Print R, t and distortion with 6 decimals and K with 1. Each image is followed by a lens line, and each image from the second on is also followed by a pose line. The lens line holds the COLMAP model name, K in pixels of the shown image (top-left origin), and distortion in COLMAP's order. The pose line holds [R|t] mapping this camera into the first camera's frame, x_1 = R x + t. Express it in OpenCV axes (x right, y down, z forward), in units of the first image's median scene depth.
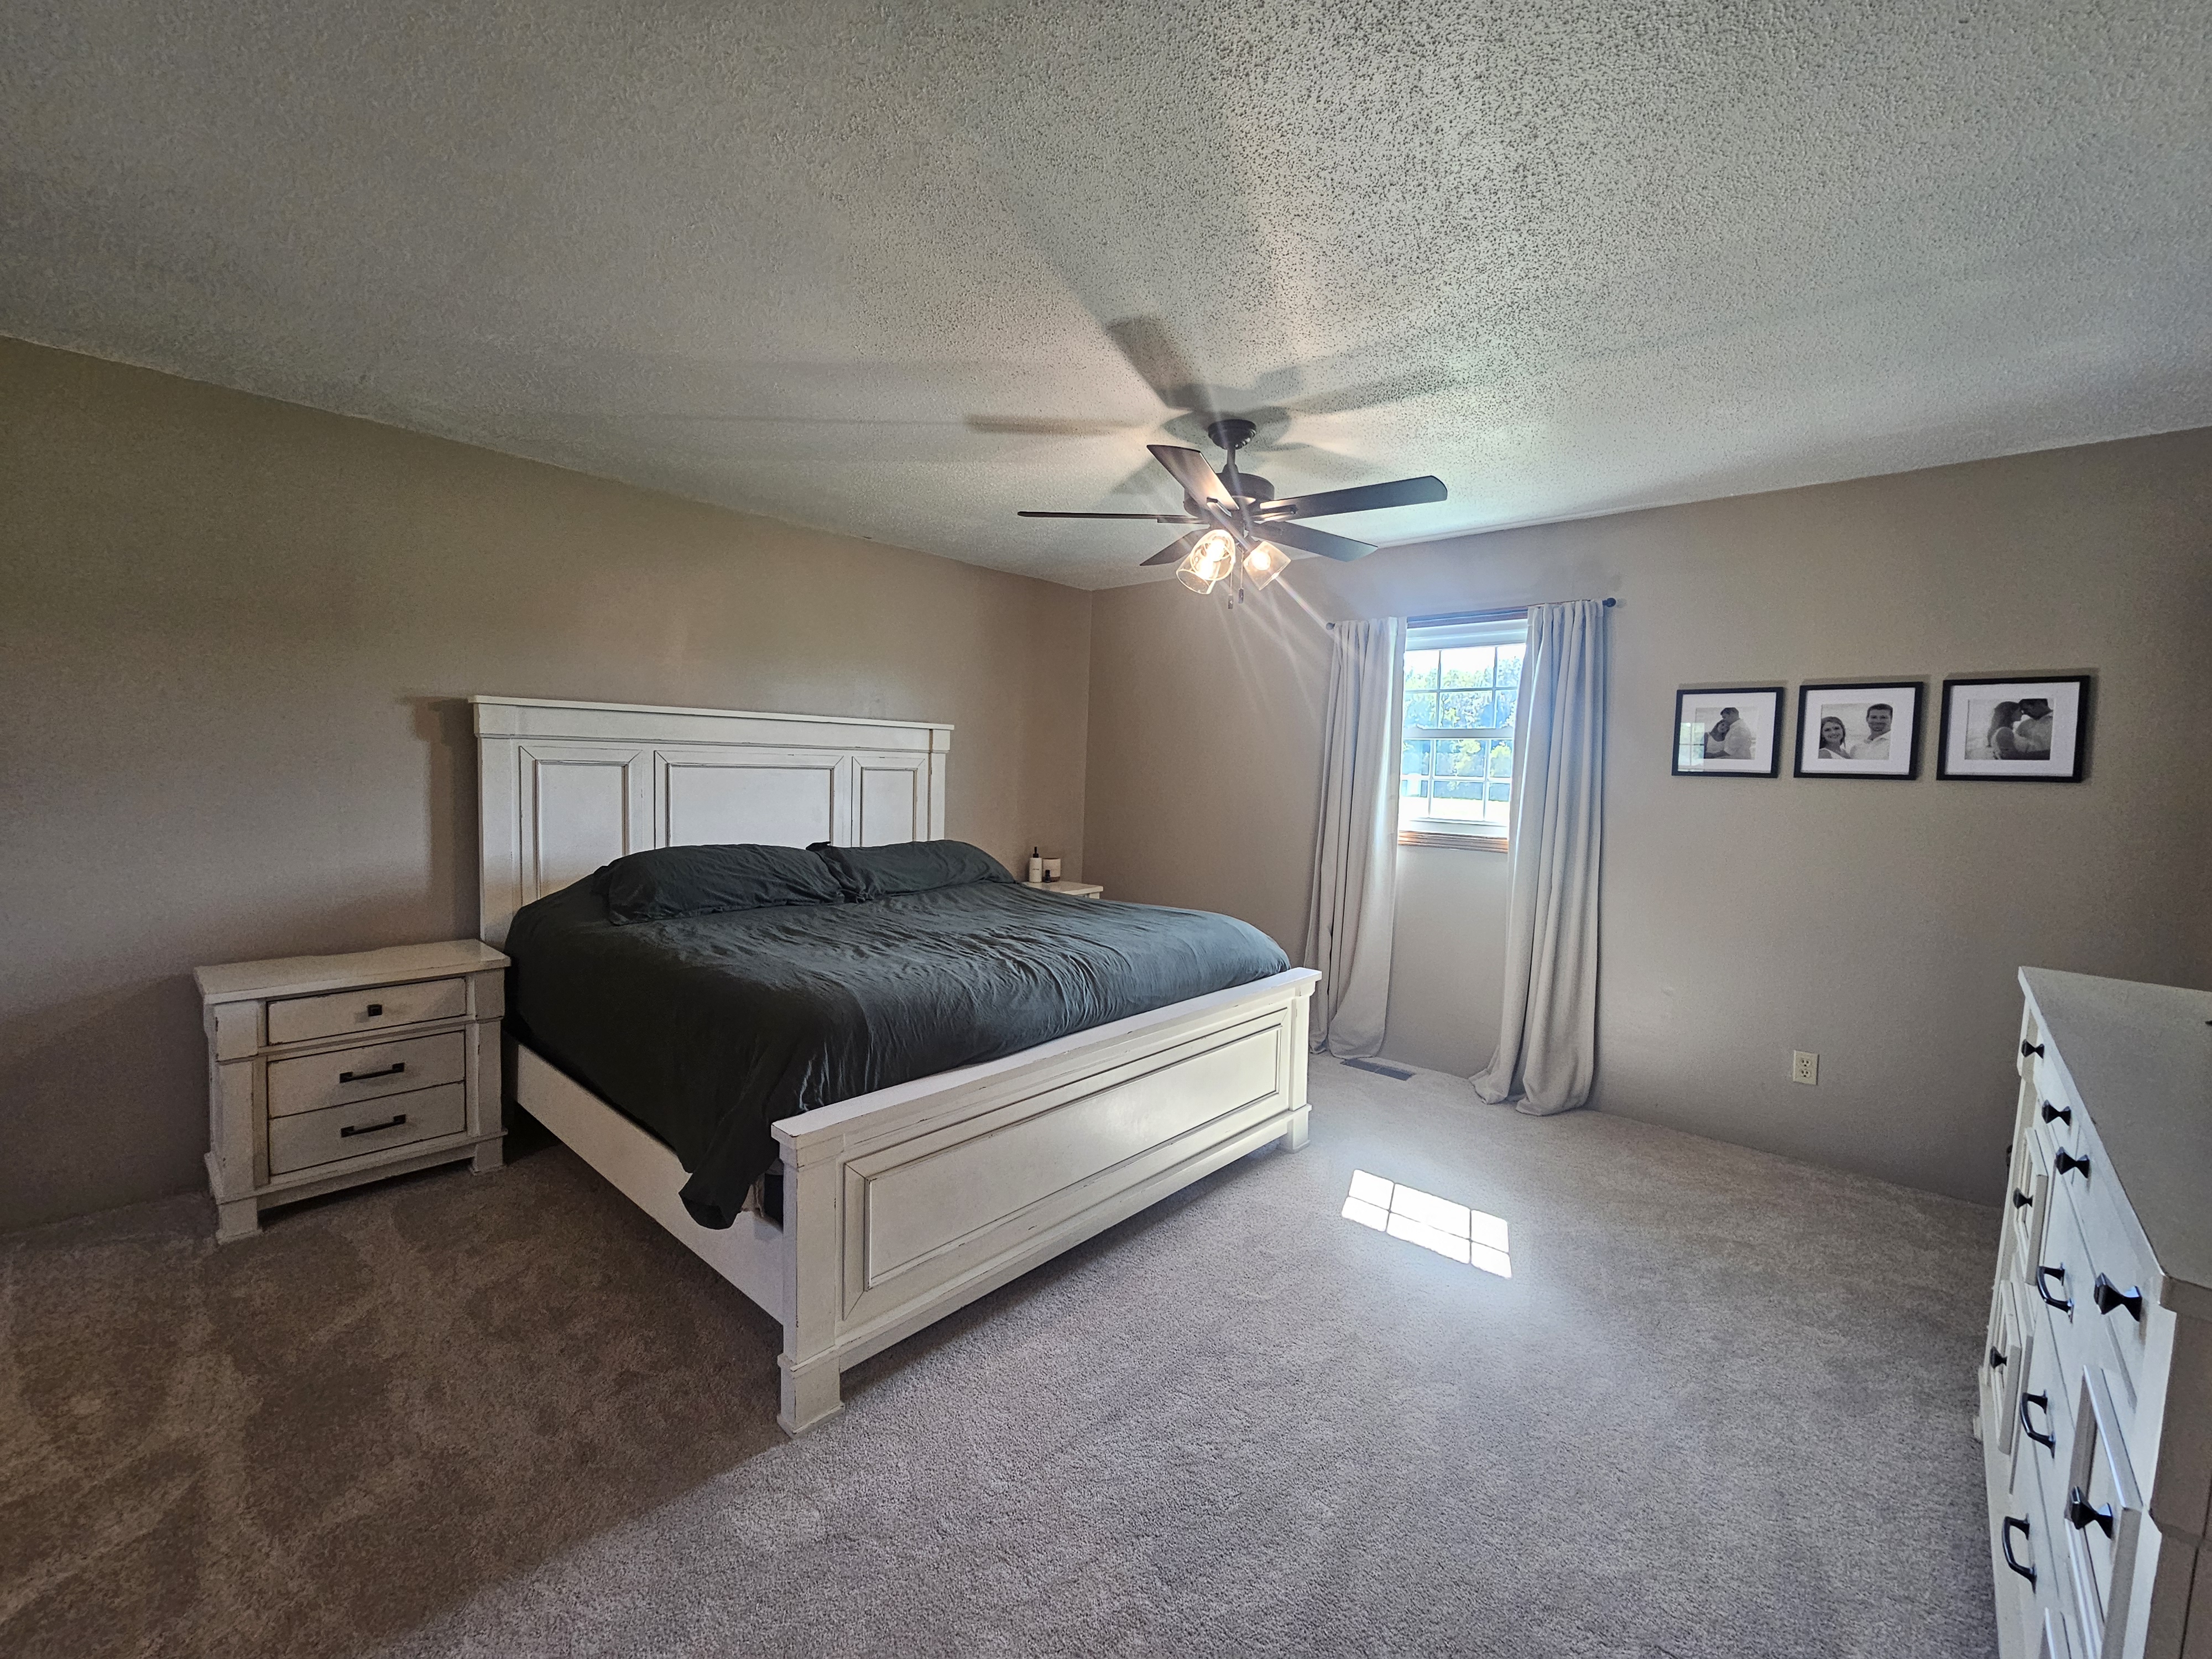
lens RADIAL K [[903.9, 0, 1116.7], [0, 903.9, 817.0], [0, 0, 1]] dist [0.002883, 0.000231]
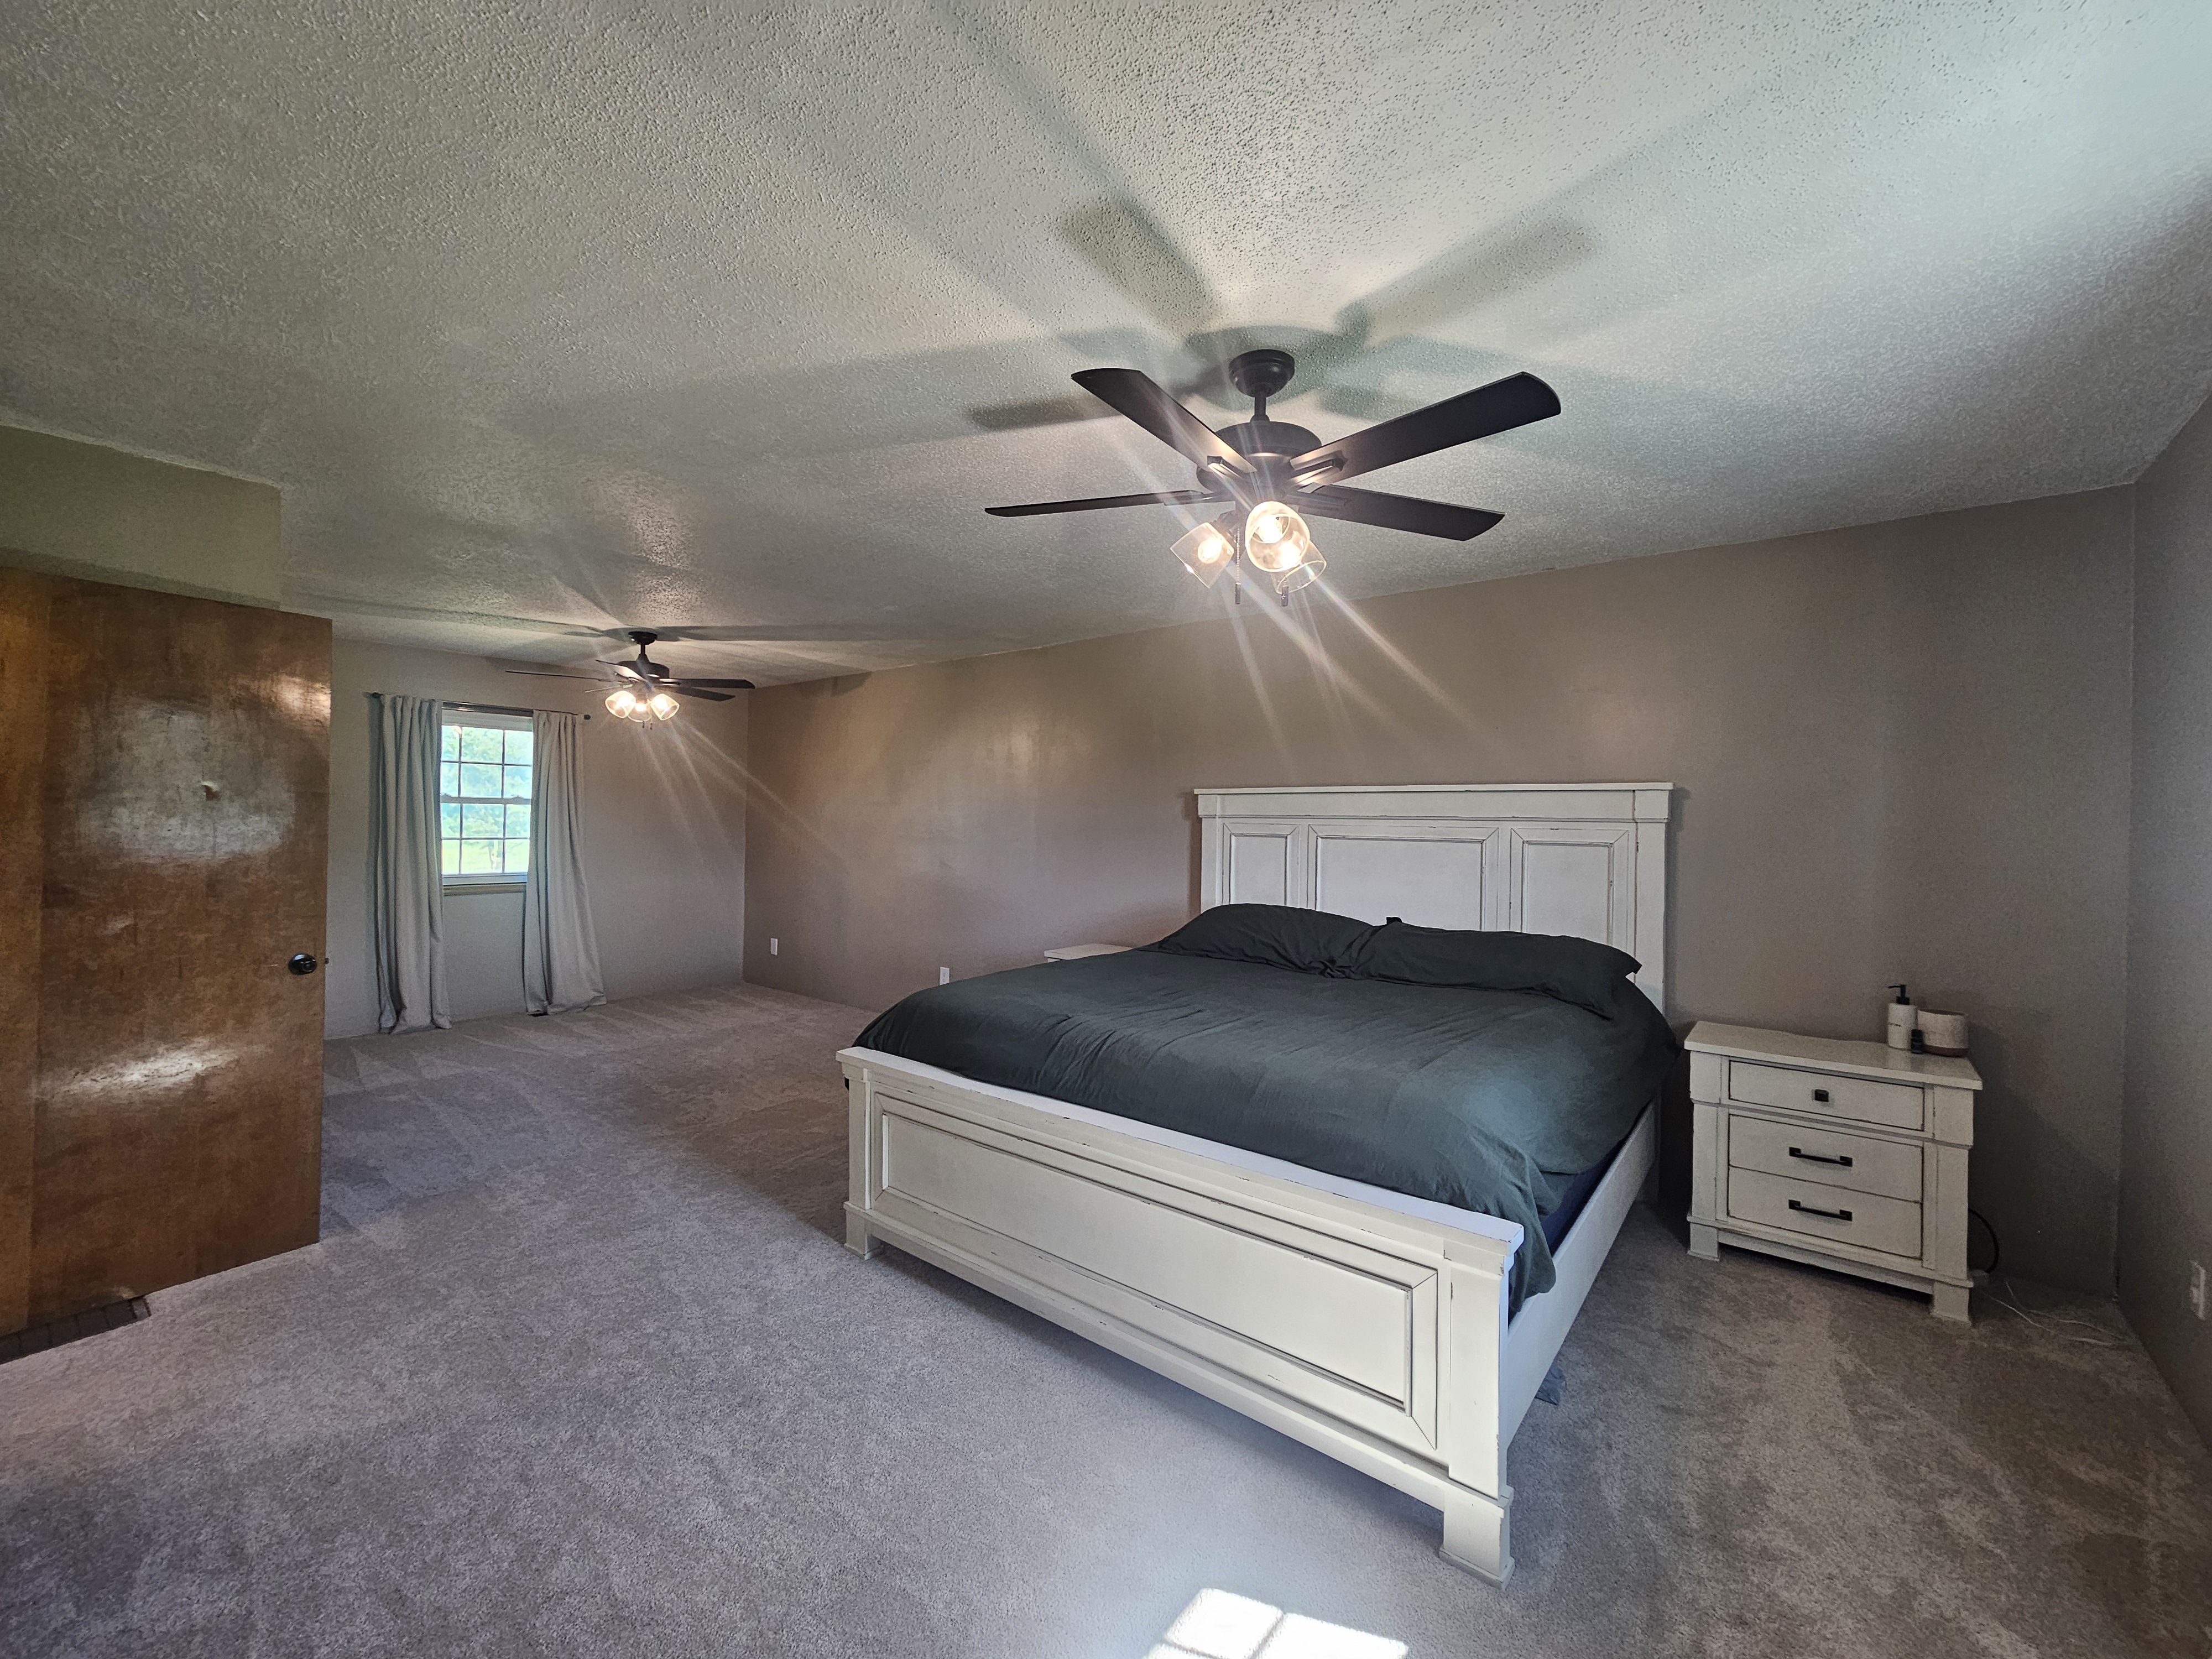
lens RADIAL K [[903.9, 0, 1115.5], [0, 903.9, 821.1], [0, 0, 1]] dist [0.002883, 0.000231]
pose [[0.061065, -0.022245, -0.997886, 0.762263], [-0.069370, 0.997240, -0.026476, -0.034233], [0.995720, 0.070841, 0.059354, 0.786174]]
